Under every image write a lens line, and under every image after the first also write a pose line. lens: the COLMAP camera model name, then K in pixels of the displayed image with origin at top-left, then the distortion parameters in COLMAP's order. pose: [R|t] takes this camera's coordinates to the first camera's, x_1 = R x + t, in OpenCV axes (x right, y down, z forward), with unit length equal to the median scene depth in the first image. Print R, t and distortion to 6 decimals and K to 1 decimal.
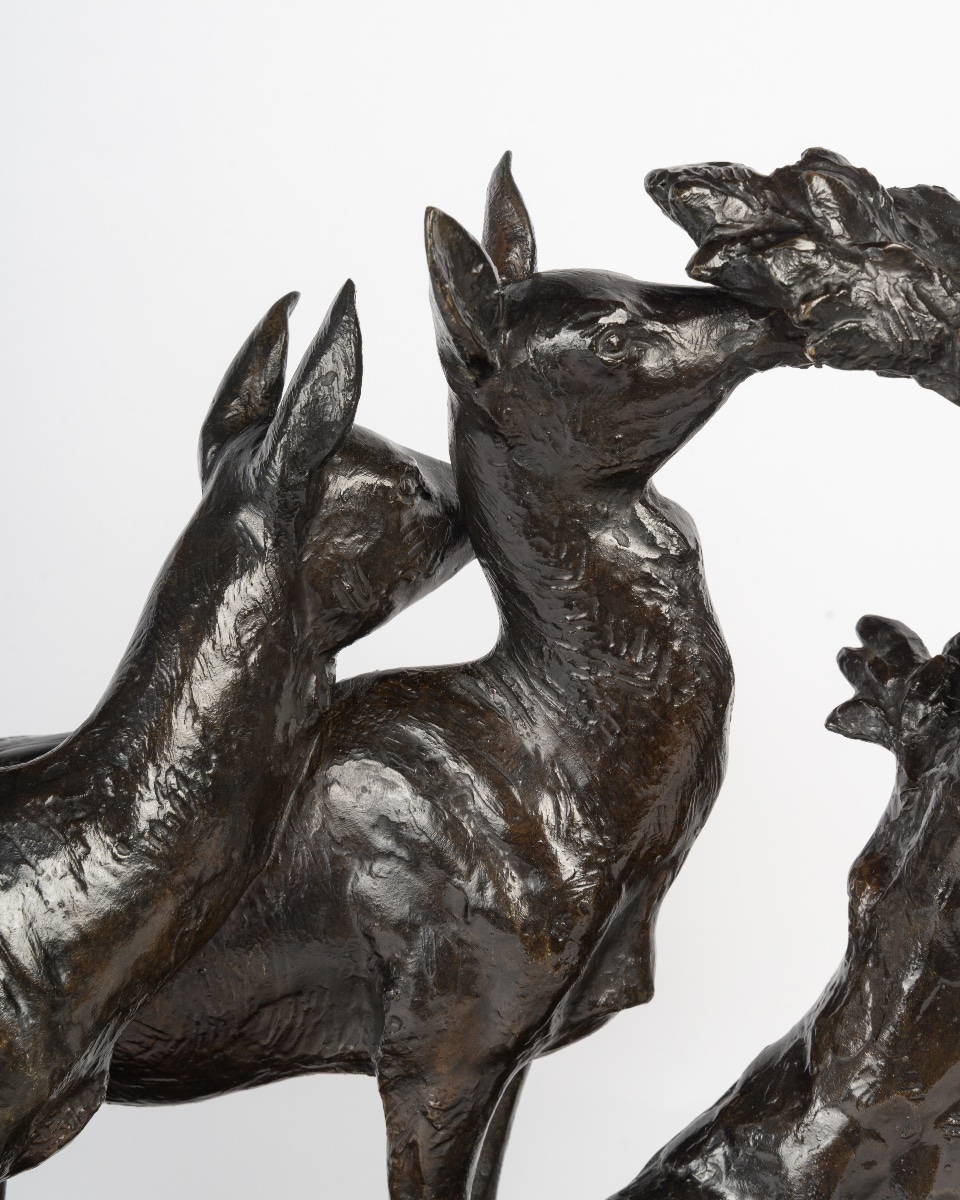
lens RADIAL K [[3012.5, 0, 475.1], [0, 3012.5, 600.4], [0, 0, 1]] dist [-0.044209, 0.000000]
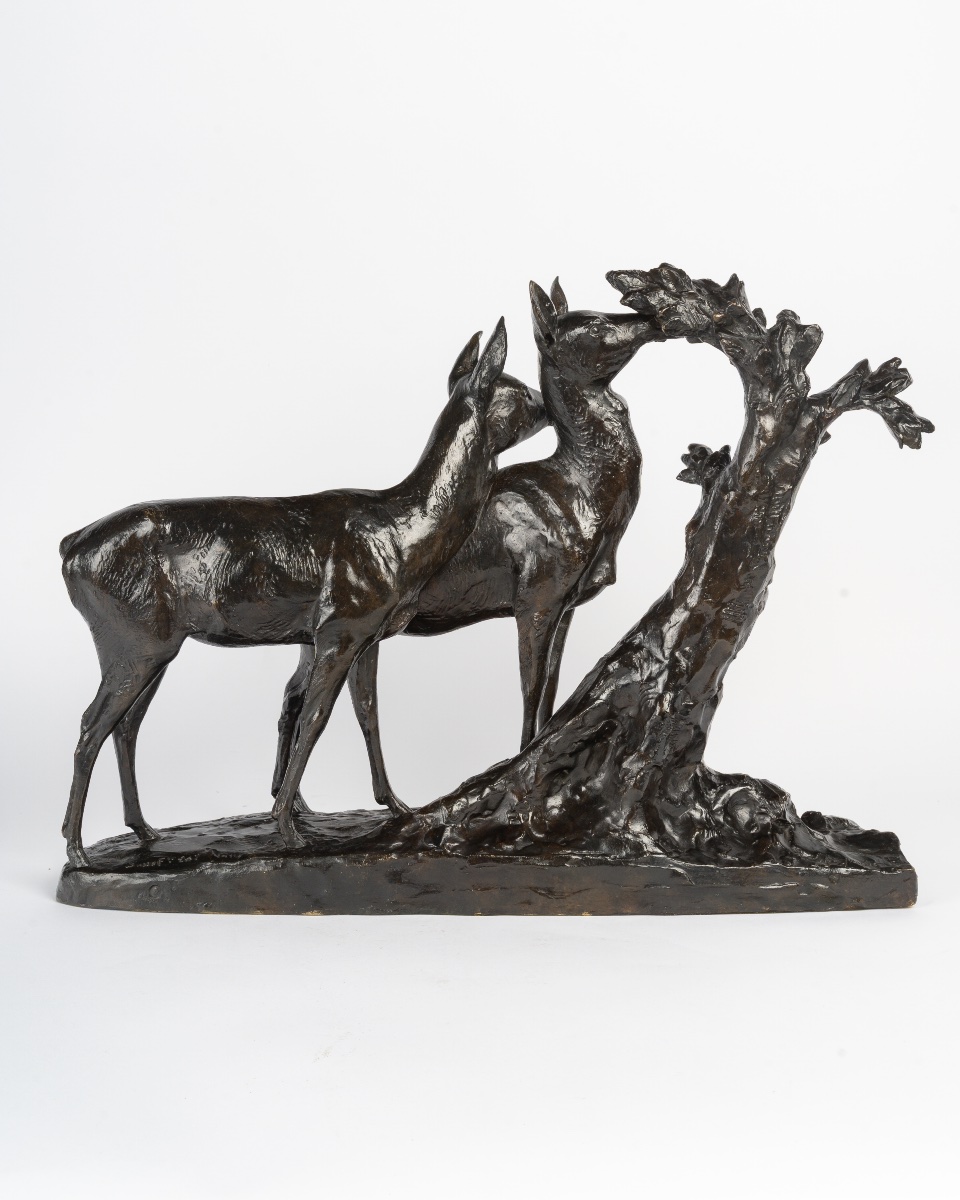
lens RADIAL K [[1777.5, 0, 483.0], [0, 1777.5, 595.3], [0, 0, 1]] dist [-0.097257, 0.000000]
pose [[0.999479, -0.015378, -0.028362, -0.016143], [0.012372, 0.994576, -0.103270, 0.320402], [0.029796, 0.102865, 0.994249, -0.620688]]
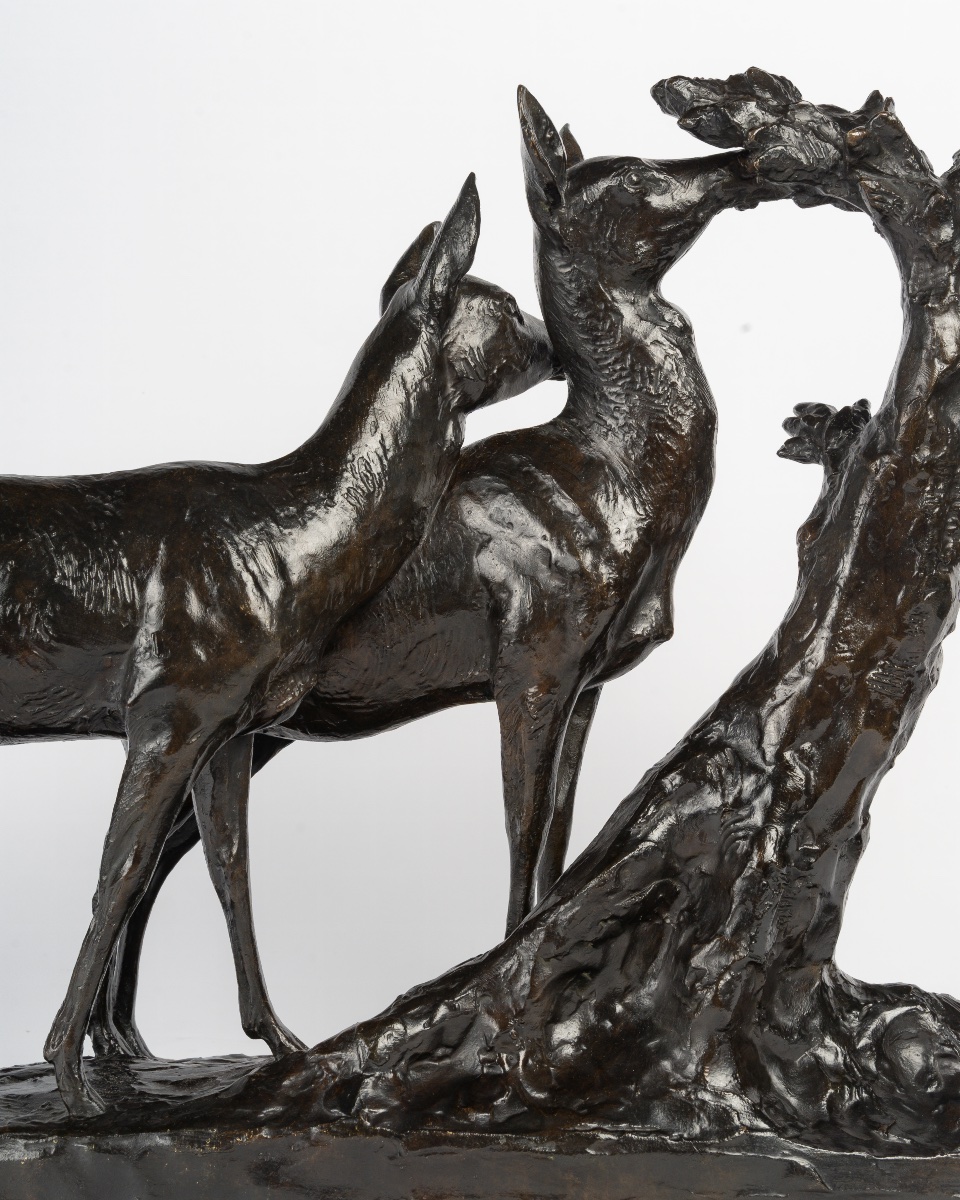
lens RADIAL K [[1828.5, 0, 479.2], [0, 1828.5, 604.7], [0, 0, 1]] dist [-0.039860, 0.000000]
pose [[0.999252, -0.018274, -0.034089, -0.007994], [0.009285, 0.968911, -0.247234, 0.360088], [0.037547, 0.246733, 0.968356, 0.093136]]
